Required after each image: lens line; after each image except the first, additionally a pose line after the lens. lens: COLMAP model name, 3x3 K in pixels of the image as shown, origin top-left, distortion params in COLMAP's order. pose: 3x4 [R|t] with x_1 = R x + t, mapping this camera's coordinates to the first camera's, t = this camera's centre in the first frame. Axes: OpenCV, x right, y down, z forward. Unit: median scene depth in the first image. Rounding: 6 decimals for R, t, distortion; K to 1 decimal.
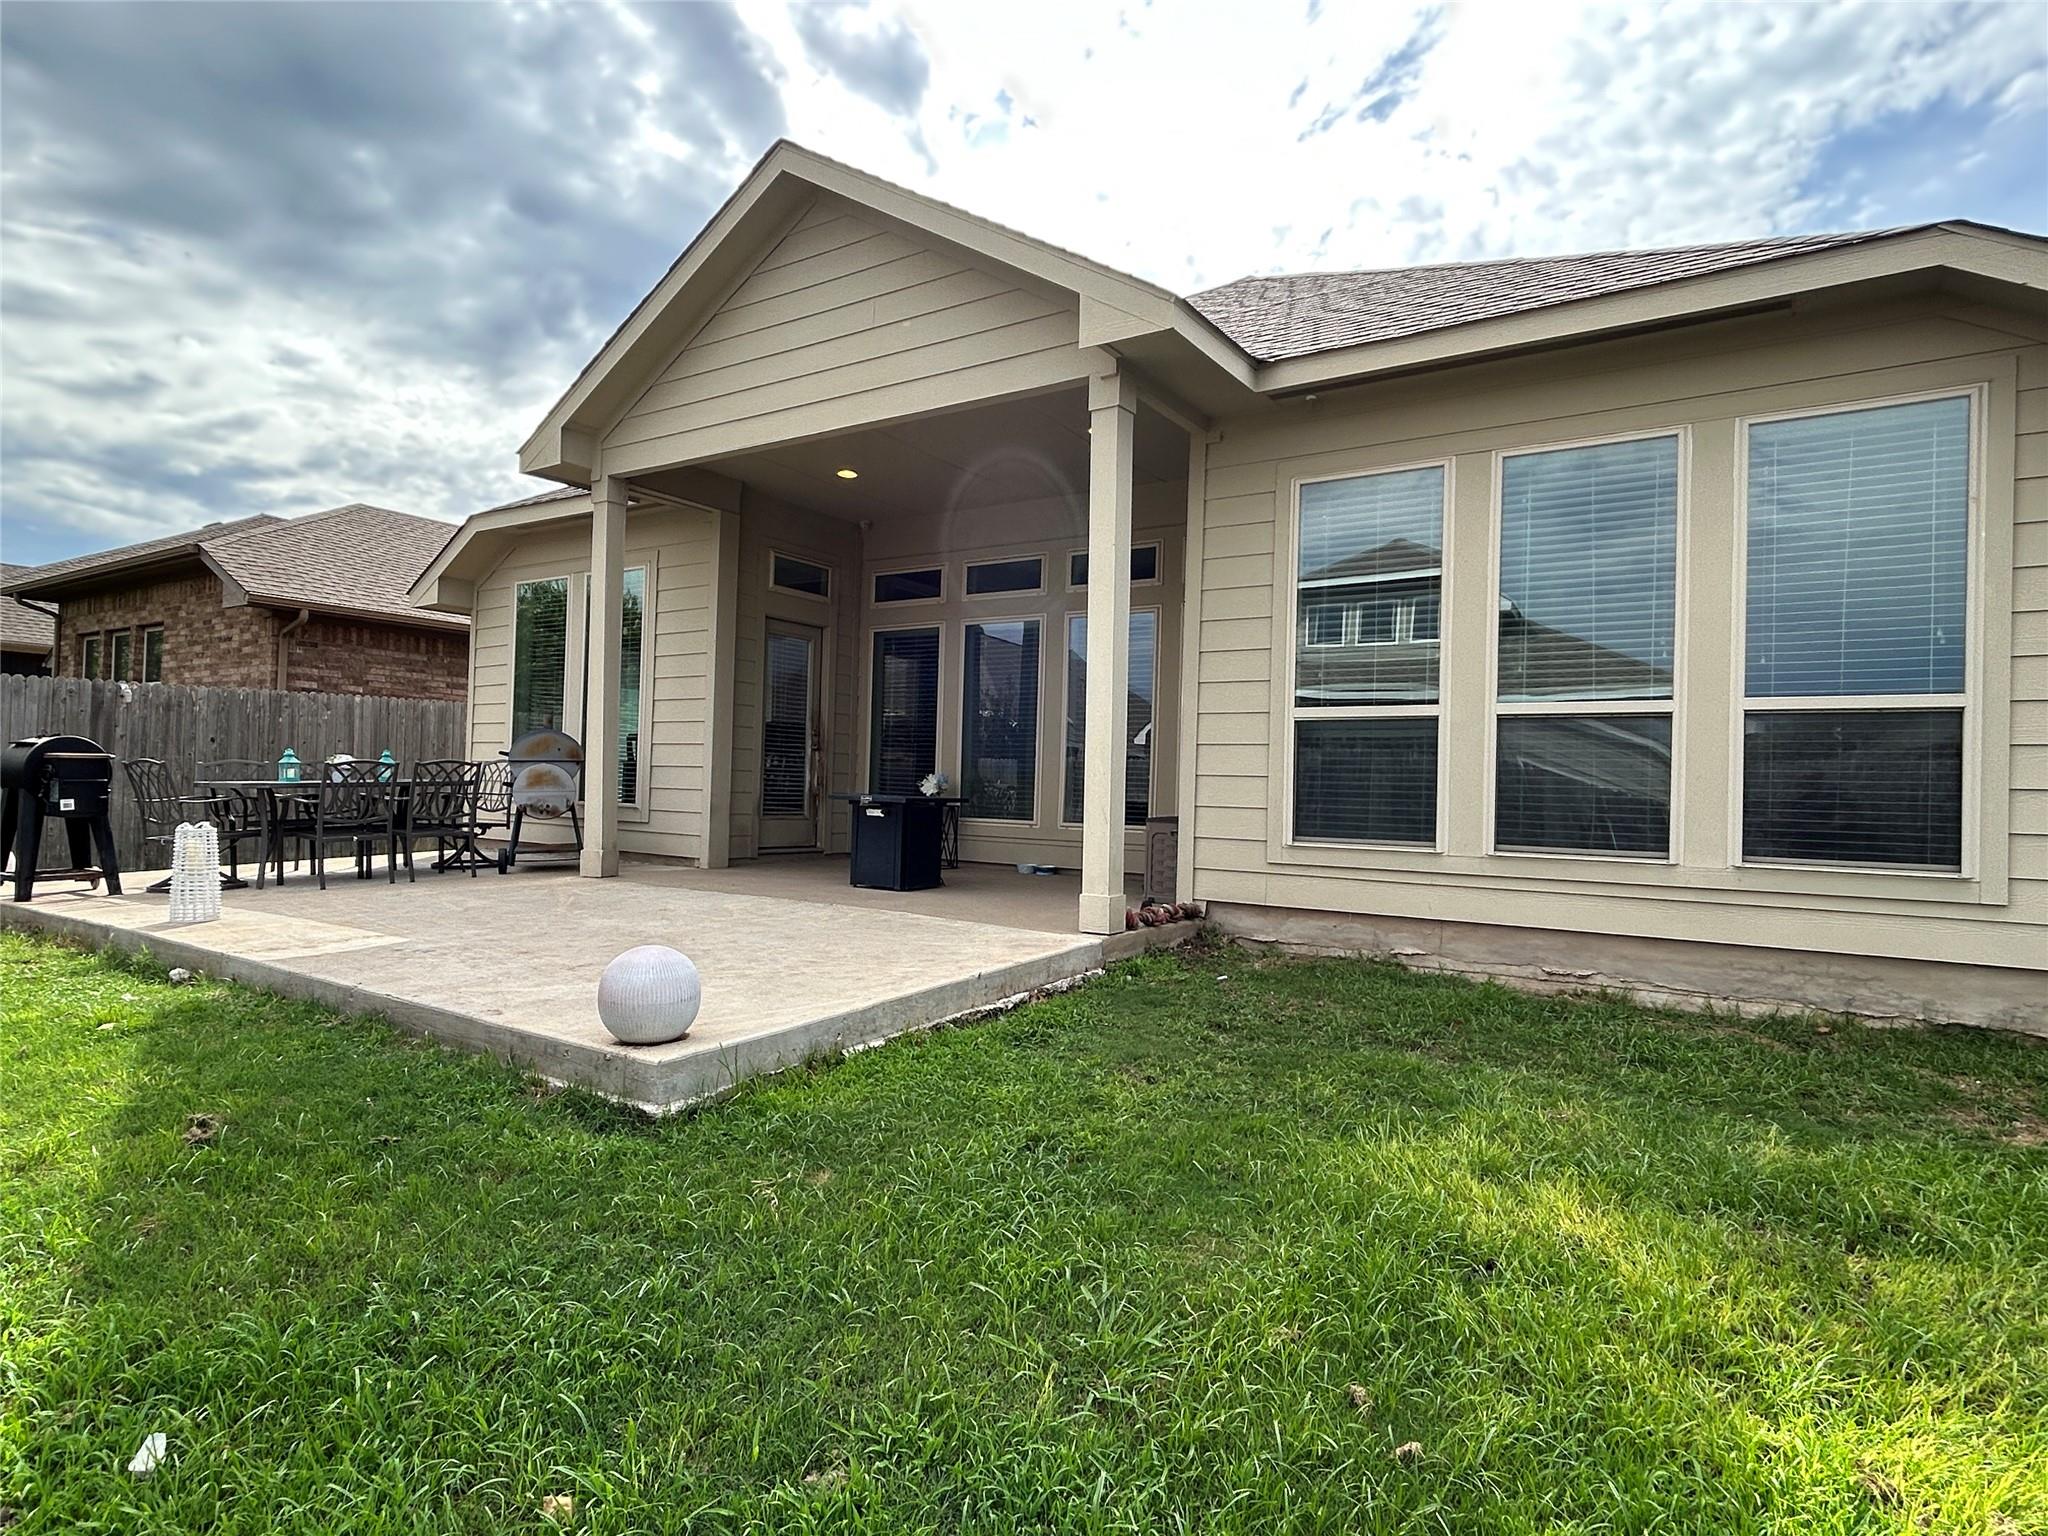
lens RADIAL K [[1160.5, 0, 1024.0], [0, 1160.5, 768.0], [0, 0, 1]] dist [-0.032751, -0.000485]
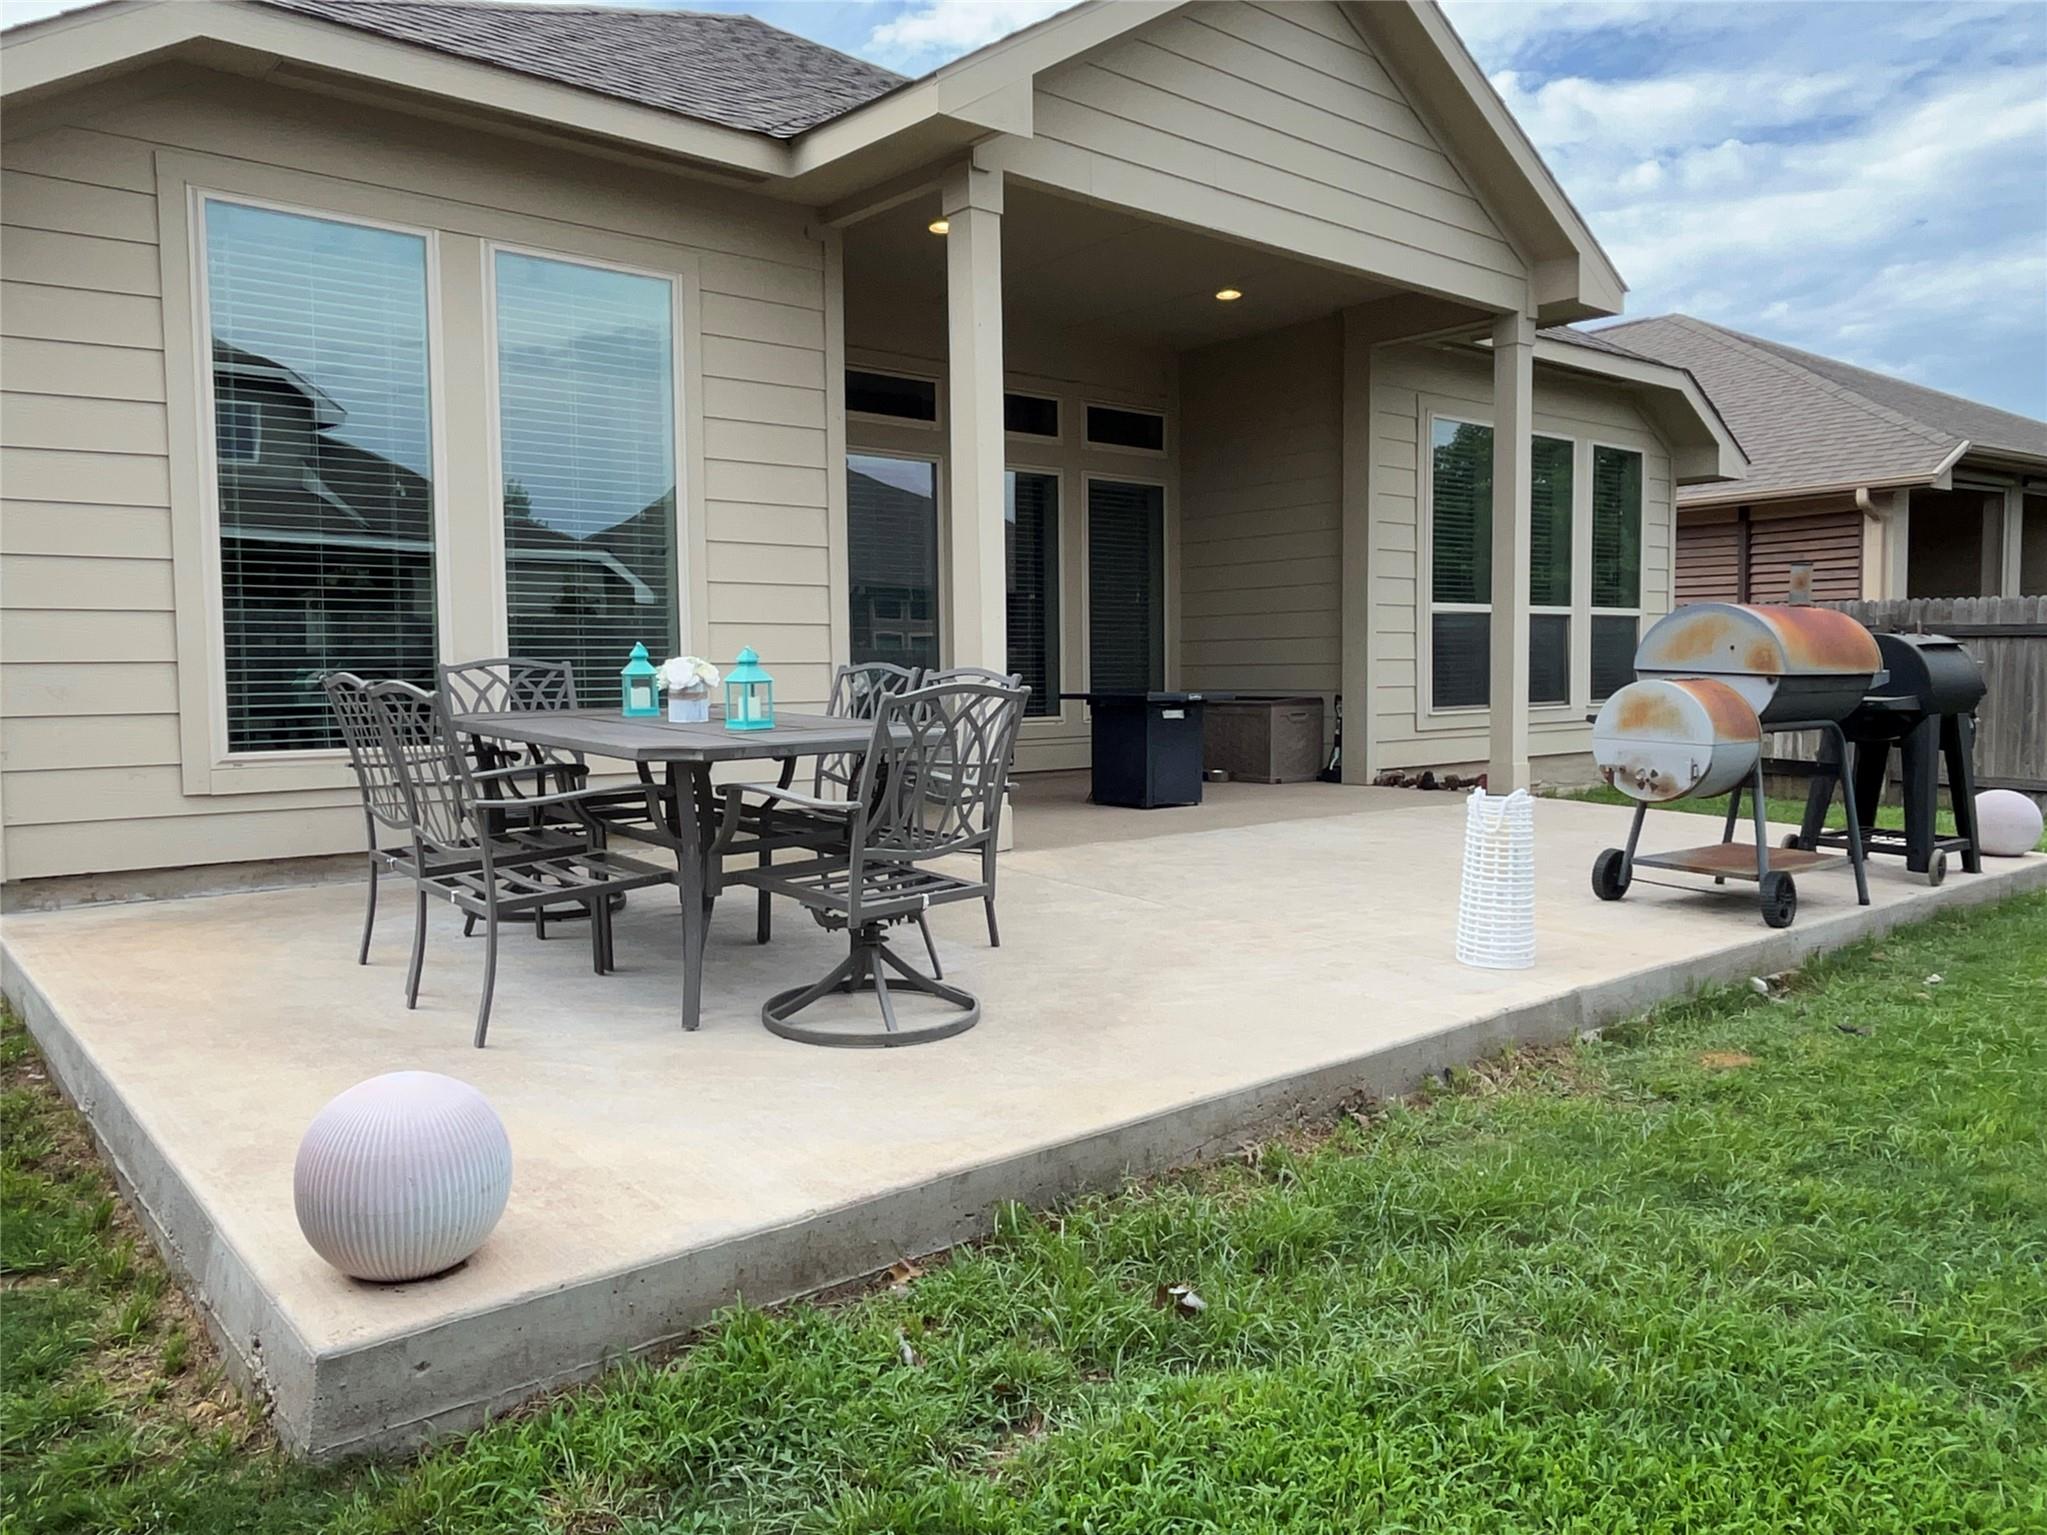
lens RADIAL K [[1537.8, 0, 1023.5], [0, 1537.8, 767.5], [0, 0, 1]] dist [-0.001524, 0.000061]
pose [[0.251817, -0.086956, 0.963860, -1.120093], [0.003671, 0.996034, 0.088900, -0.019267], [-0.967768, -0.018848, 0.251137, 0.774493]]
